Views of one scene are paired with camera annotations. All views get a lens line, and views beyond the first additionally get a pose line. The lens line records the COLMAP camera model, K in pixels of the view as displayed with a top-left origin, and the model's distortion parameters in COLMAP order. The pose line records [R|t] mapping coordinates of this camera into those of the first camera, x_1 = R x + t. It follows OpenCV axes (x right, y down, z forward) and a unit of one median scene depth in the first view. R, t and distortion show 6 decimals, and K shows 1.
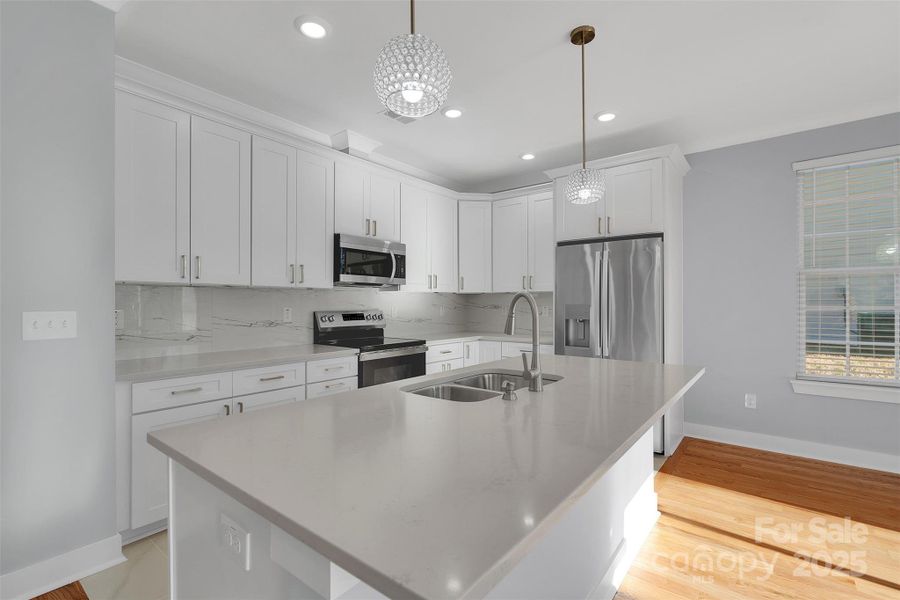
lens RADIAL K [[411.8, 0, 451.2], [0, 411.8, 304.5], [0, 0, 1]] dist [0.000582, 0.000935]
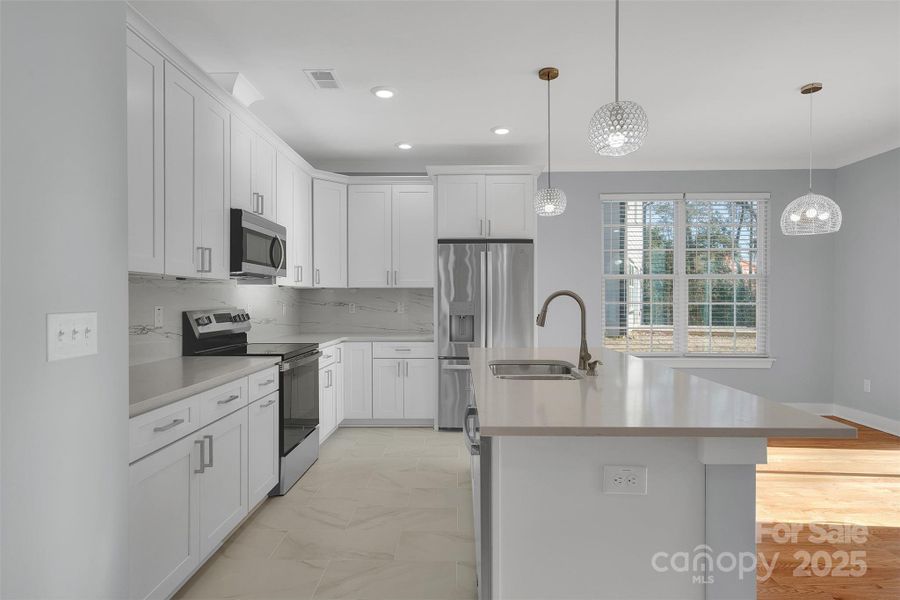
lens RADIAL K [[492.6, 0, 453.3], [0, 492.6, 302.4], [0, 0, 1]] dist [0.013980, -0.000613]
pose [[0.791652, -0.003228, 0.610964, -0.483299], [0.001427, 0.999993, 0.003436, -0.000801], [-0.610971, -0.001848, 0.791651, 0.027947]]
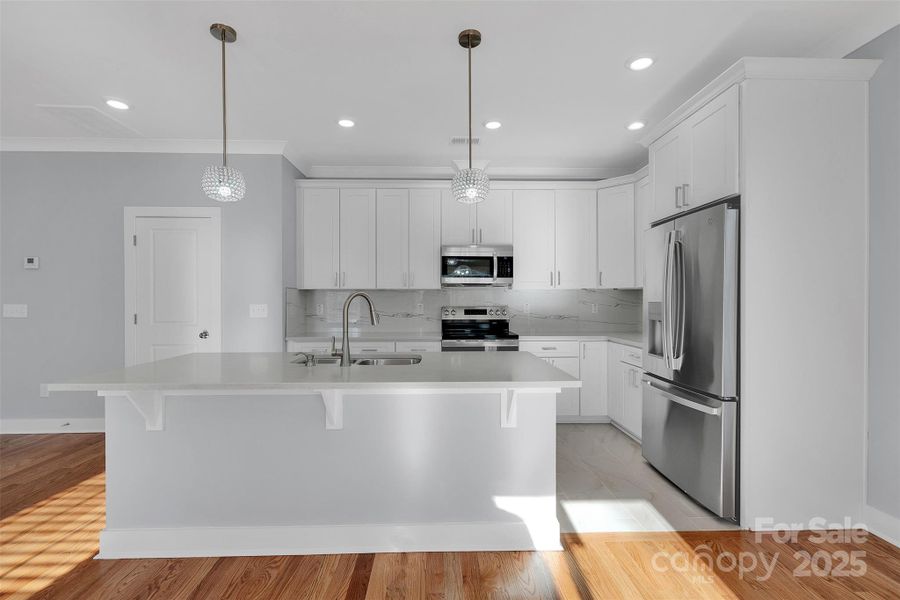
lens RADIAL K [[411.8, 0, 456.8], [0, 411.8, 304.0], [0, 0, 1]] dist [0.000582, 0.000935]
pose [[0.646545, 0.005721, -0.762855, 0.677238], [0.000566, 0.999968, 0.007978, -0.001901], [0.762876, -0.005590, 0.646521, 0.197724]]
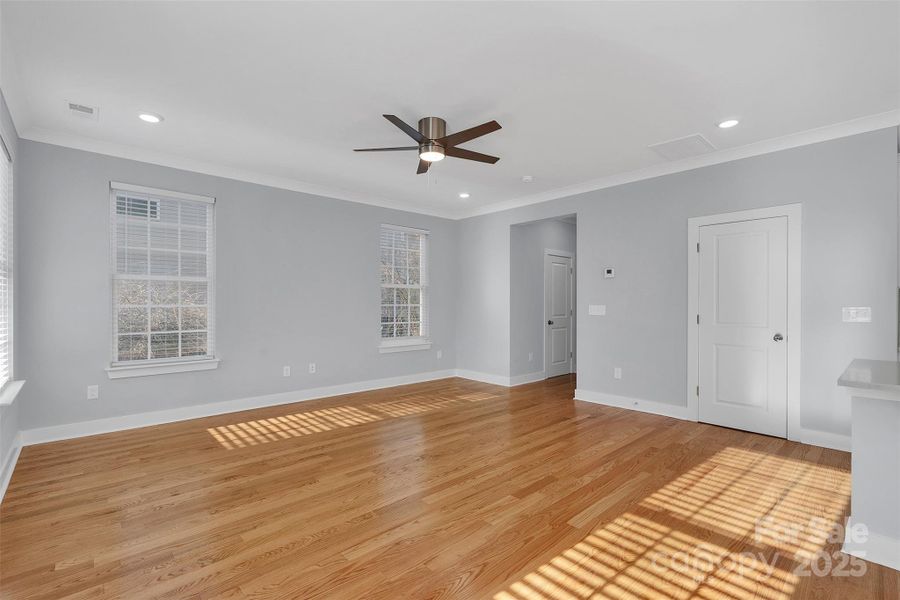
lens RADIAL K [[411.8, 0, 449.8], [0, 411.8, 306.0], [0, 0, 1]] dist [0.000582, 0.000935]
pose [[-0.160239, 0.006341, -0.987058, 0.598247], [-0.002204, 0.999975, 0.006782, 0.001270], [0.987076, 0.003262, -0.160221, -0.265767]]
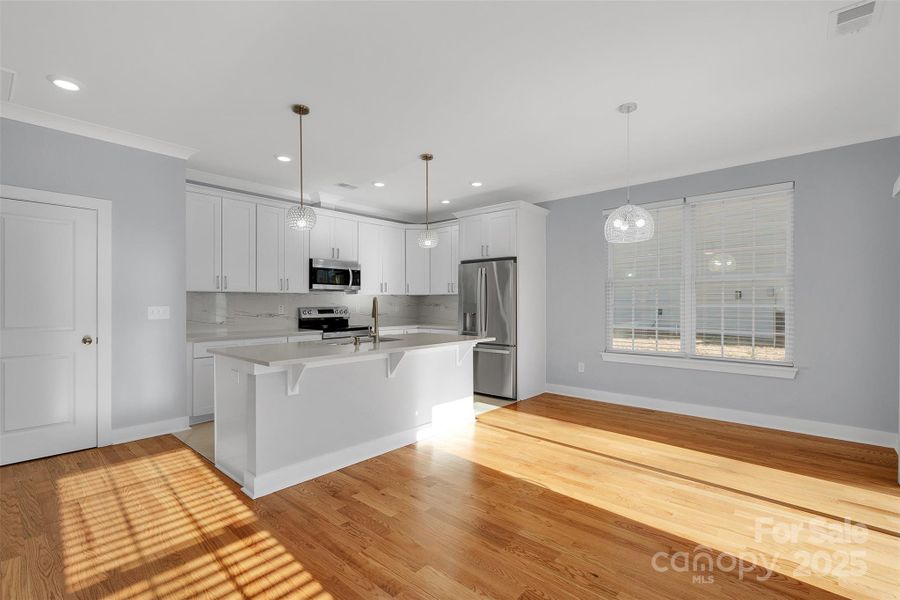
lens RADIAL K [[411.8, 0, 452.1], [0, 411.8, 304.0], [0, 0, 1]] dist [0.000582, 0.000935]
pose [[0.998302, -0.000399, -0.058256, 0.336596], [0.000571, 0.999995, 0.002948, -0.001086], [0.058255, -0.002976, 0.998297, -0.522425]]
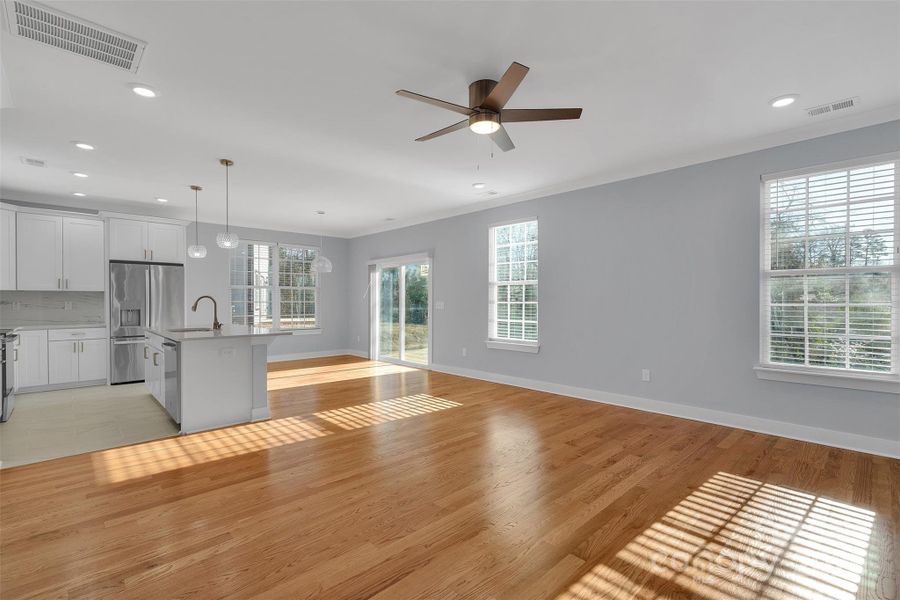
lens RADIAL K [[411.8, 0, 453.0], [0, 411.8, 300.8], [0, 0, 1]] dist [0.000582, 0.000935]
pose [[0.139119, -0.002537, 0.990272, -1.167921], [0.001432, 0.999996, 0.002360, -0.000709], [-0.990275, 0.001089, 0.139122, -0.513213]]
